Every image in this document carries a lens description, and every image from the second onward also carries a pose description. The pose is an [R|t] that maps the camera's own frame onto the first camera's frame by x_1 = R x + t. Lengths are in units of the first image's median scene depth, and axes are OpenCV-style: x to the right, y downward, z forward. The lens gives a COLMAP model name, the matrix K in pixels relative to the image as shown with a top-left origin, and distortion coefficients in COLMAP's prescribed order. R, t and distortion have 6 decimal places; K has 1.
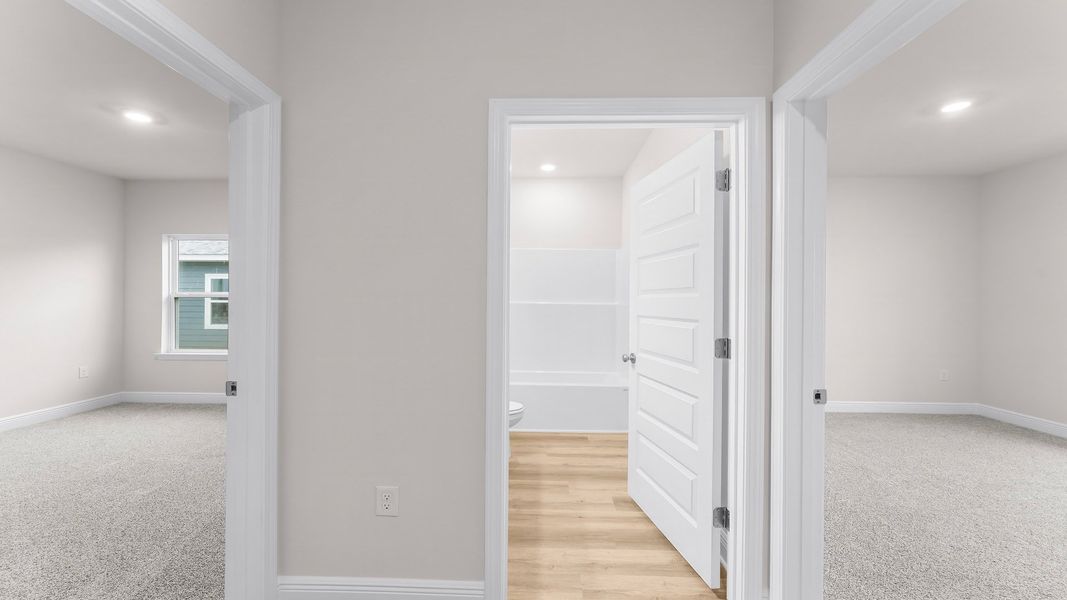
lens RADIAL K [[433.8, 0, 529.6], [0, 433.8, 296.2], [0, 0, 1]] dist [-0.000491, -0.000088]
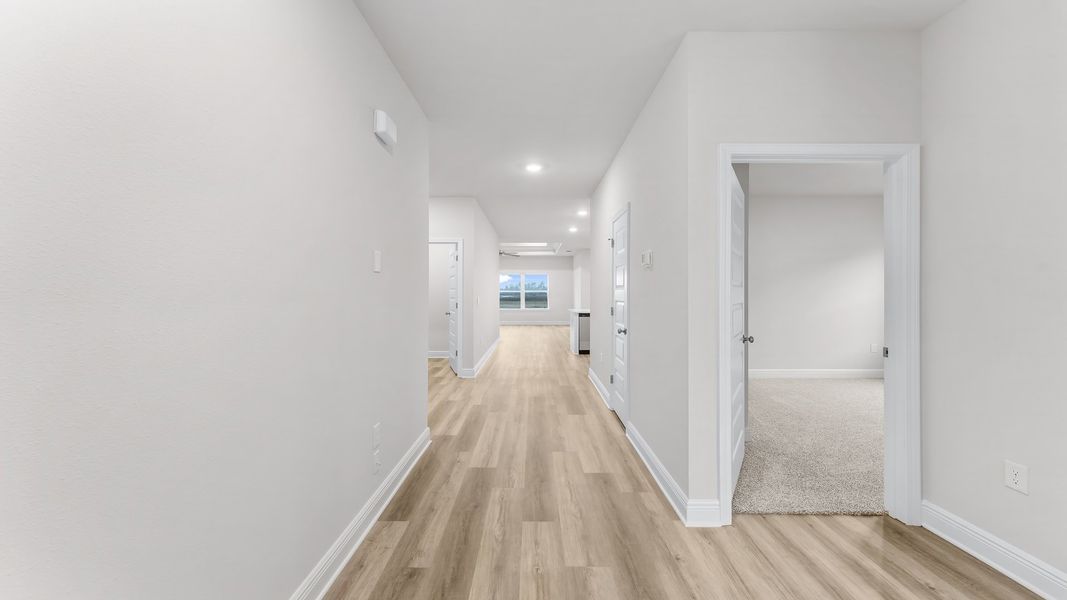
lens RADIAL K [[433.8, 0, 529.6], [0, 433.8, 296.2], [0, 0, 1]] dist [-0.000491, -0.000088]
pose [[0.027240, 0.002667, -0.999625, 0.730553], [0.007748, 0.999966, 0.002879, 0.005172], [0.999599, -0.007824, 0.027219, -0.251902]]
